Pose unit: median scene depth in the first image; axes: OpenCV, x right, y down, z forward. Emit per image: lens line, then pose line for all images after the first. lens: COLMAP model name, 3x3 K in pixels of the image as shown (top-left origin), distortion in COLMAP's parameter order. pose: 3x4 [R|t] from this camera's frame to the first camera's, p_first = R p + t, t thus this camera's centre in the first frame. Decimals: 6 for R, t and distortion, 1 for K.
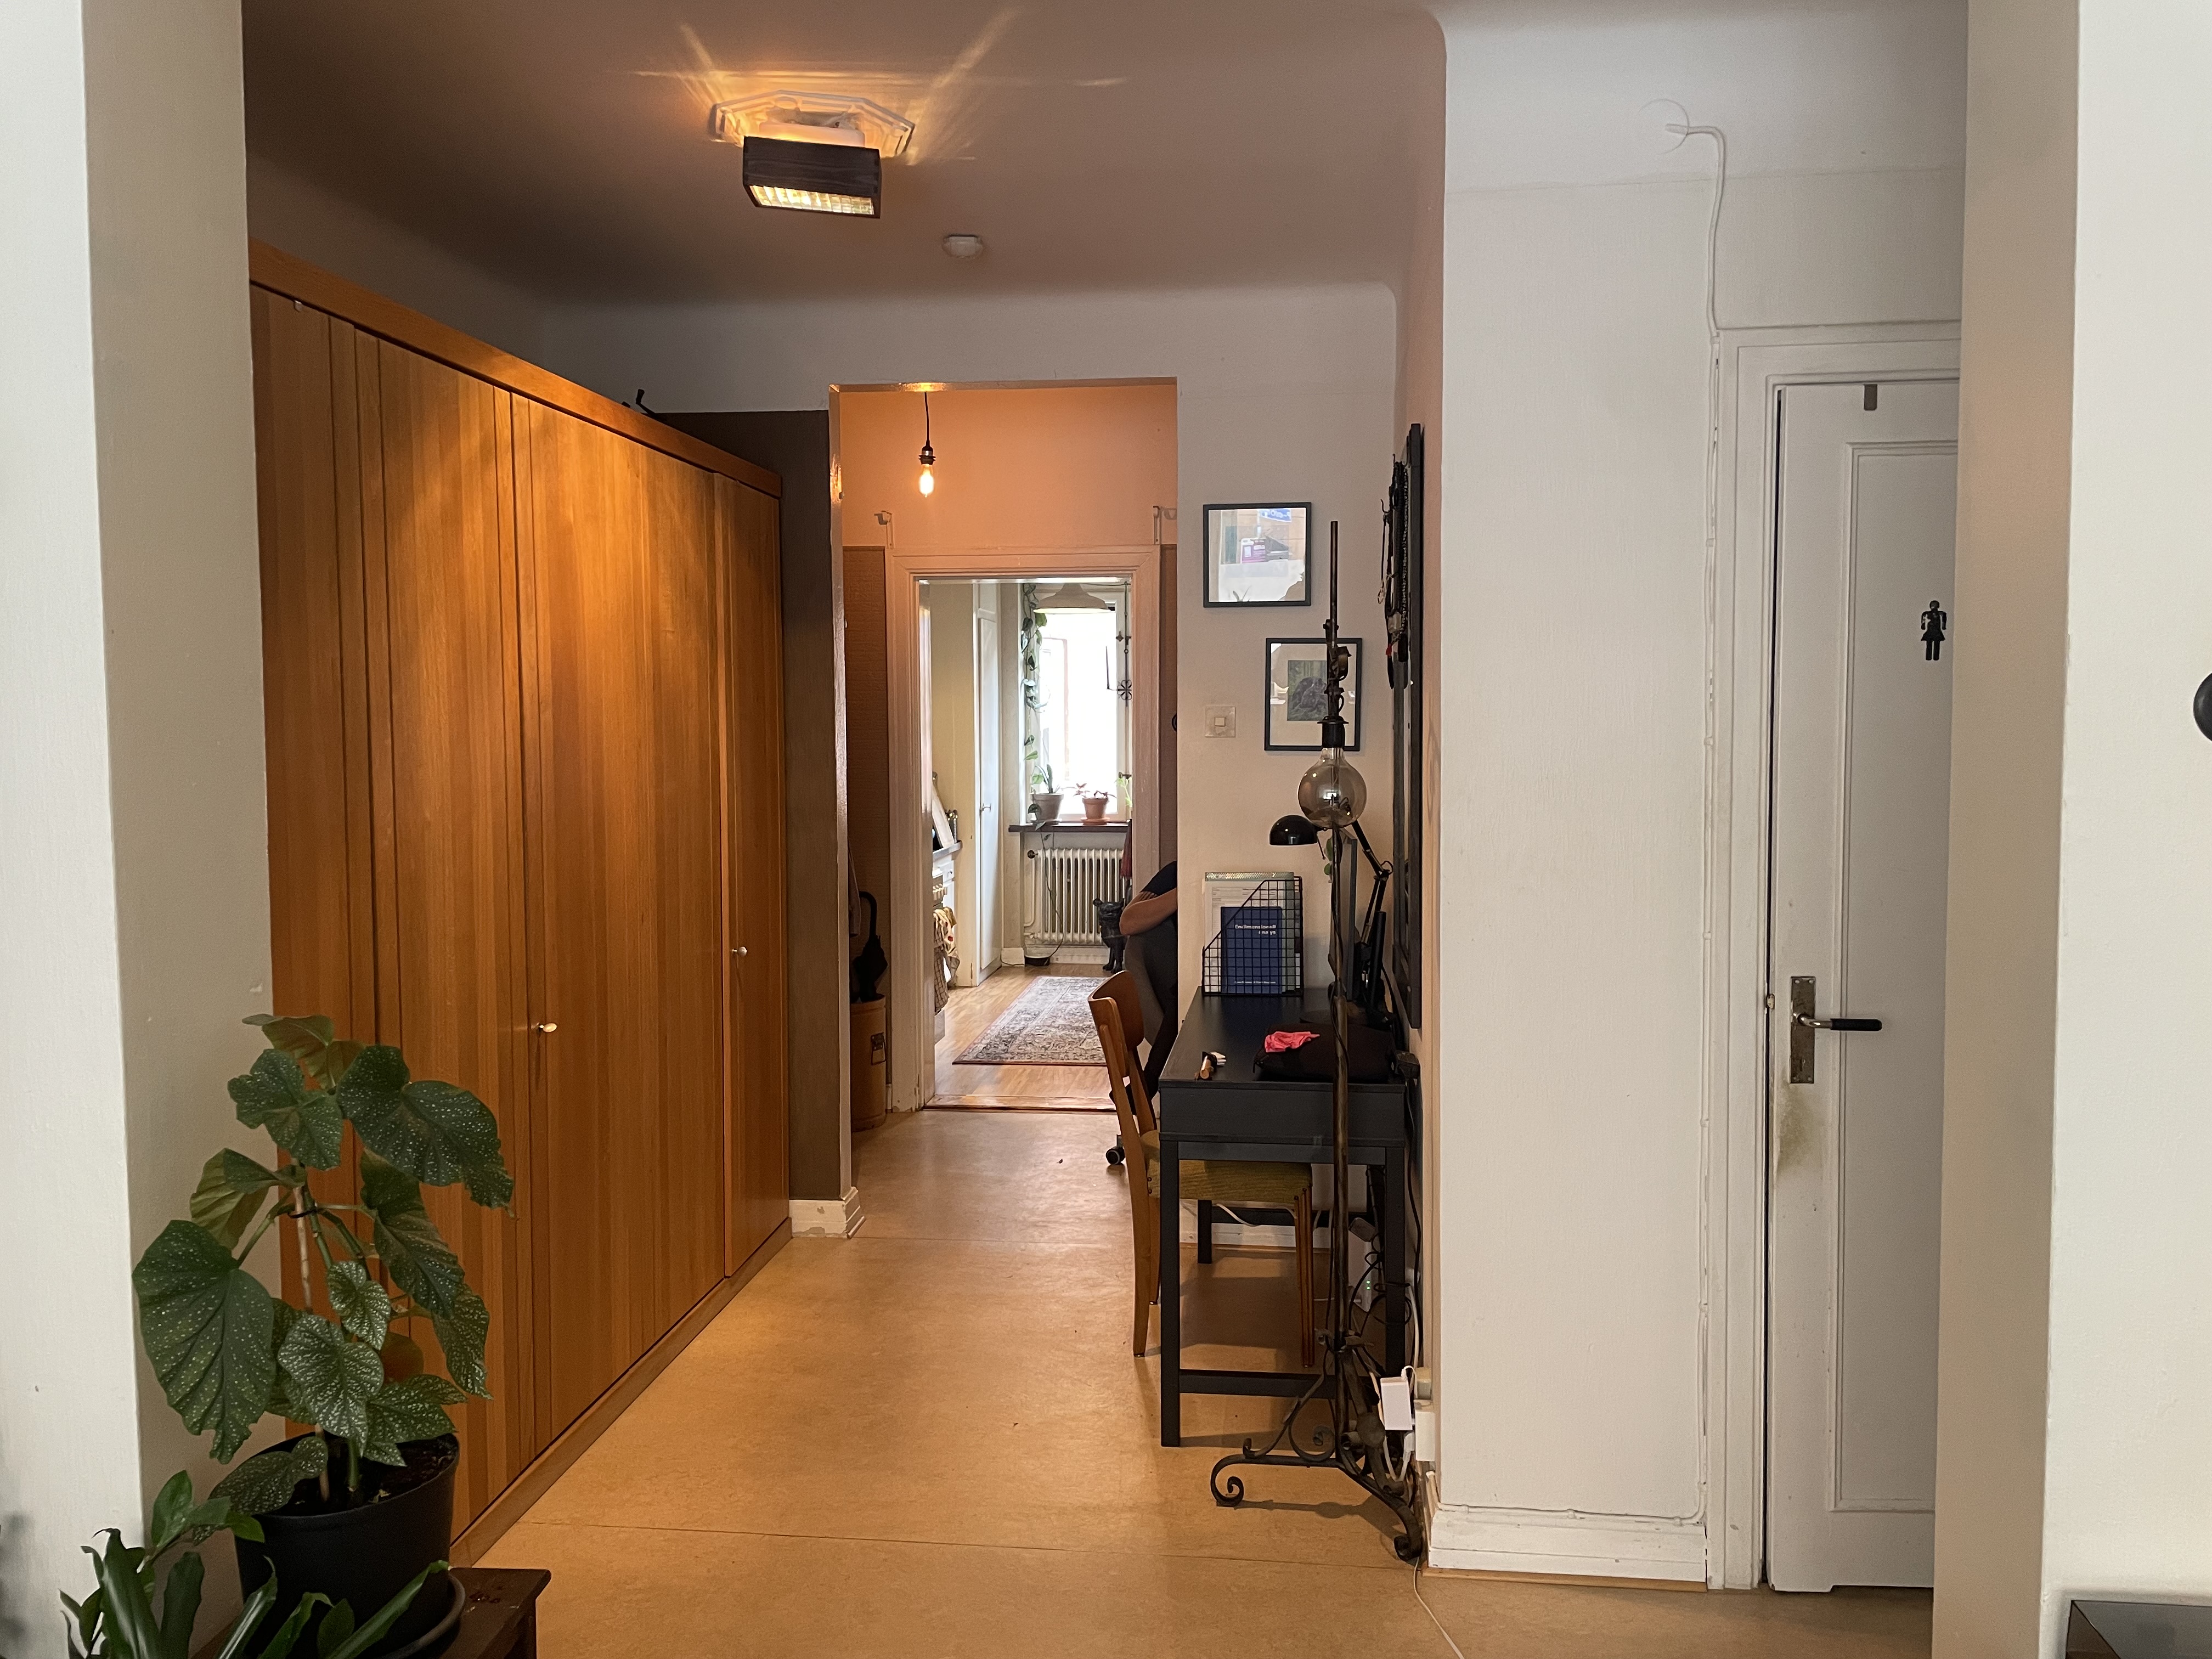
lens RADIAL K [[1708.8, 0, 1112.5], [0, 1708.8, 820.4], [0, 0, 1]] dist [0.096431, -0.101071]
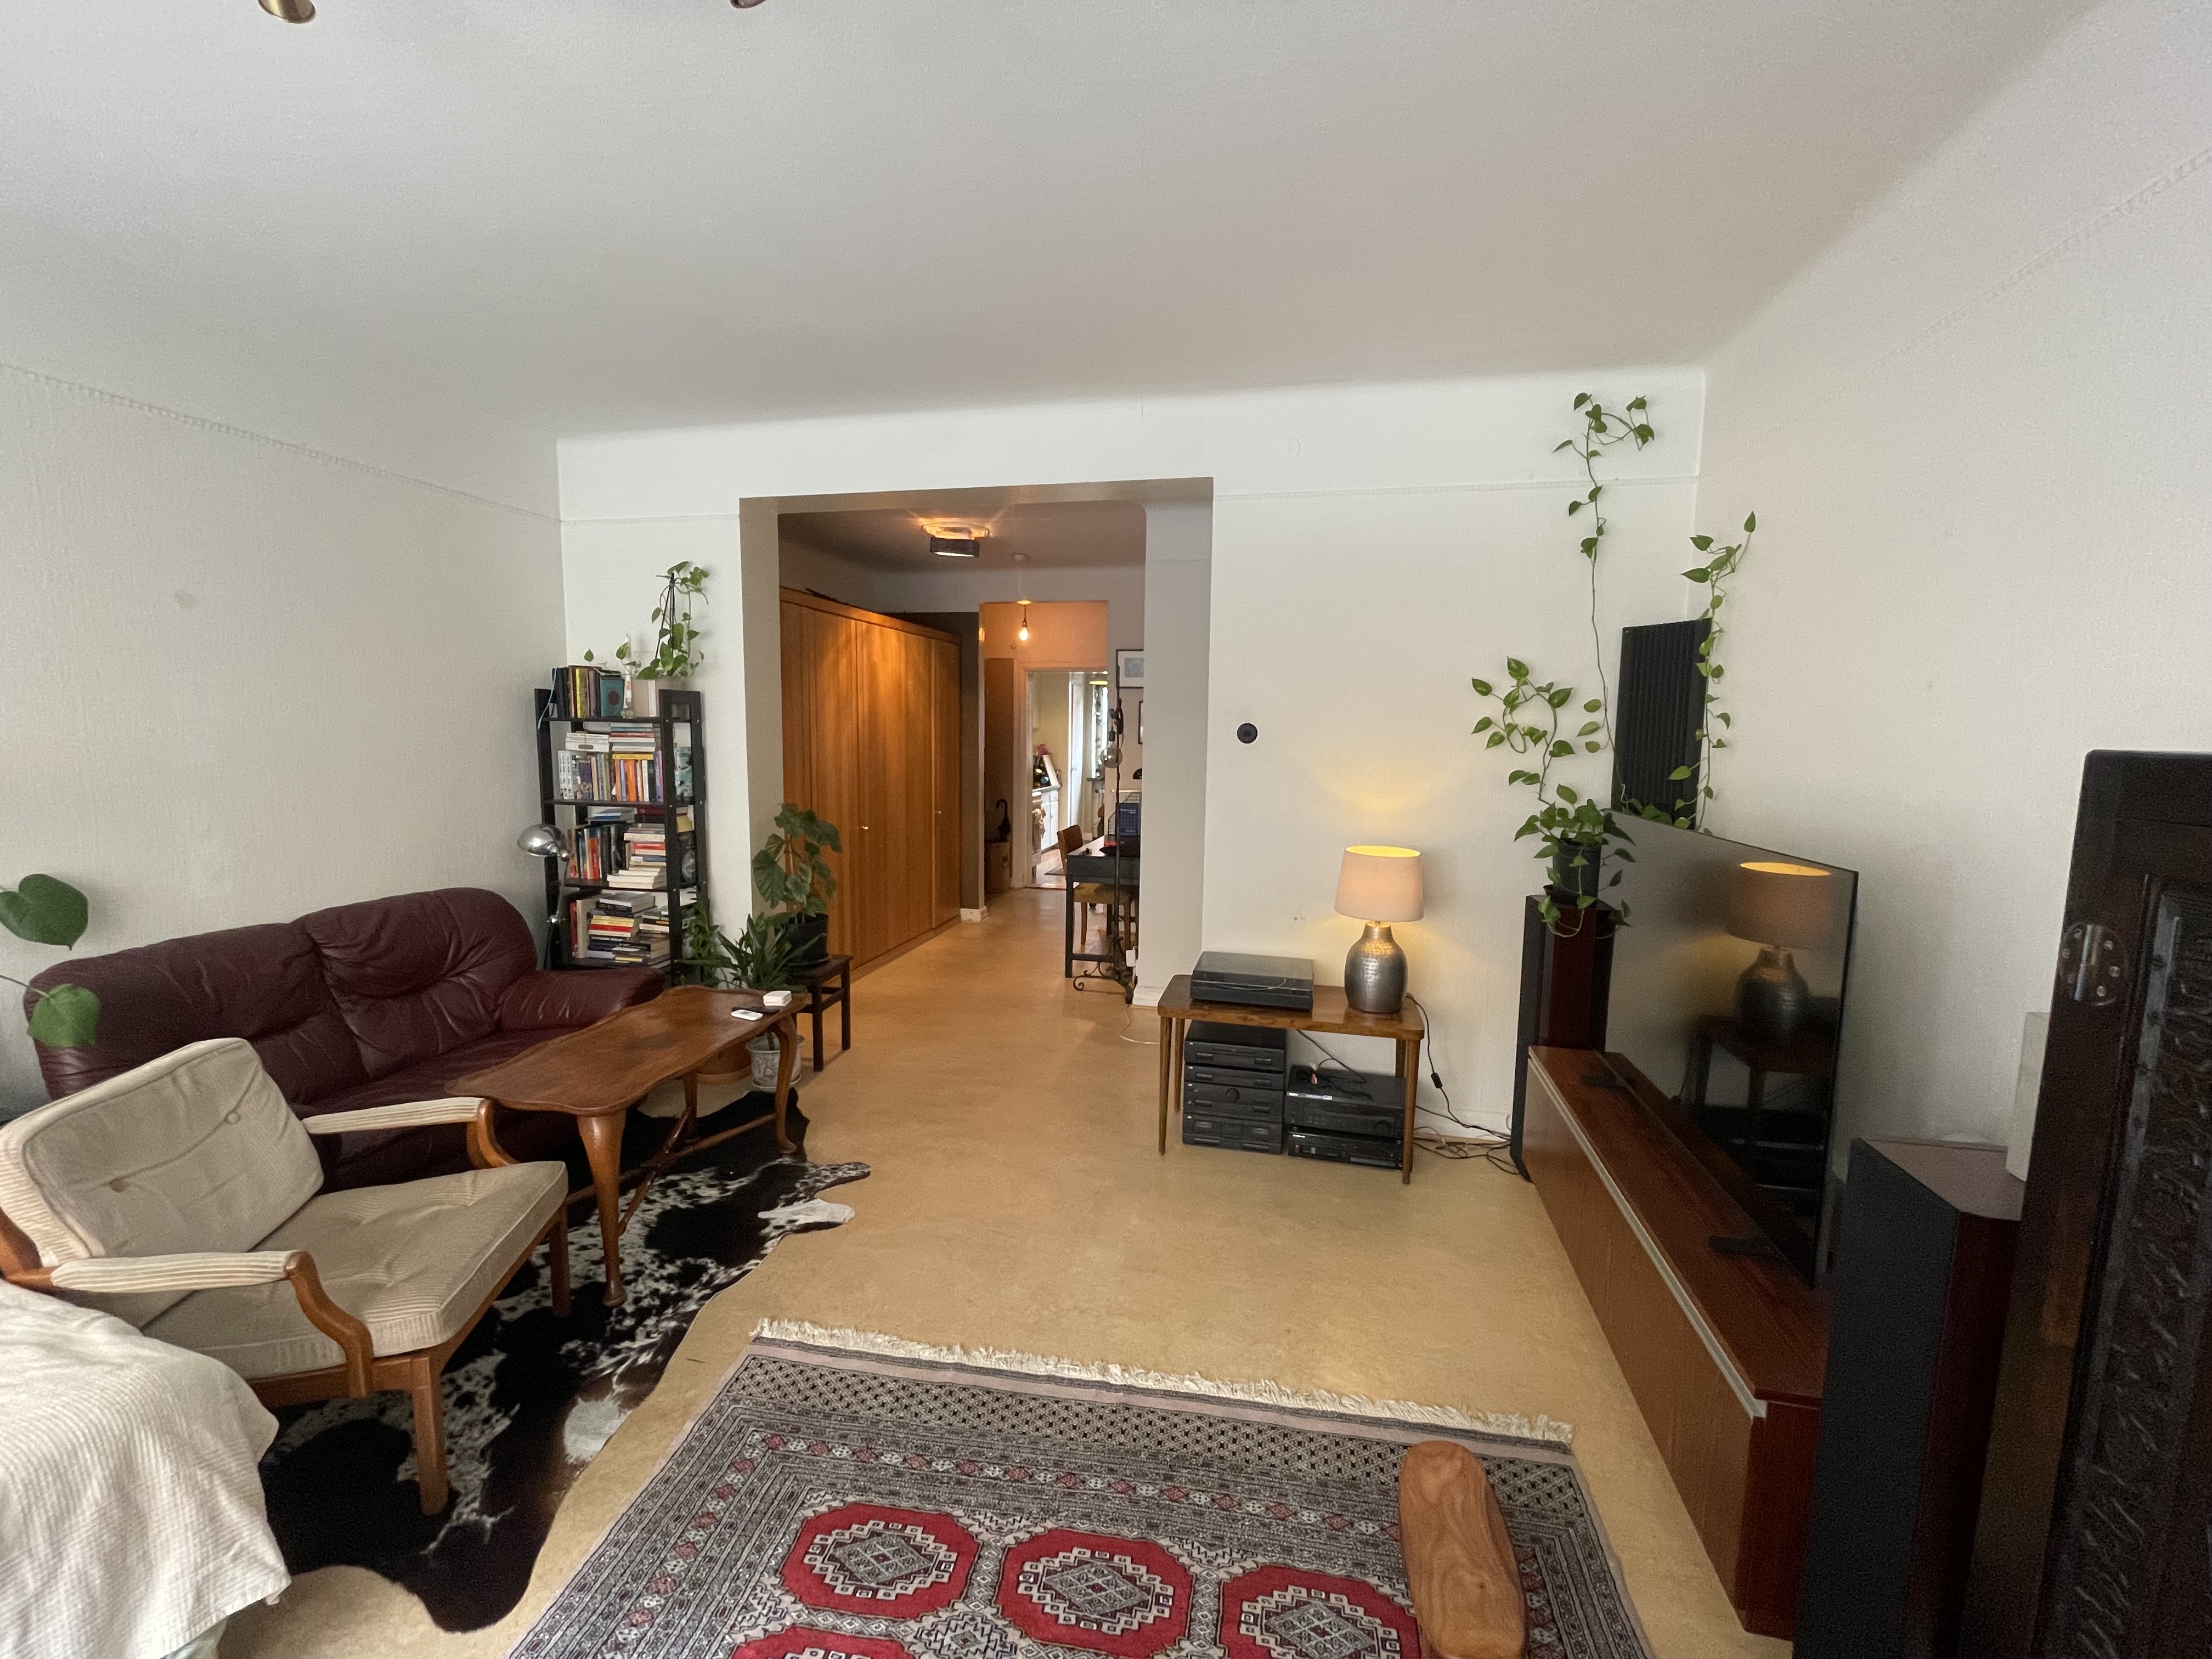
lens RADIAL K [[905.9, 0, 1107.1], [0, 905.9, 831.0], [0, 0, 1]] dist [-0.002857, -0.000356]
pose [[0.994952, 0.036838, -0.093343, 0.252889], [-0.031939, 0.998060, 0.053452, 0.027663], [0.095131, -0.050201, 0.994198, -0.561678]]
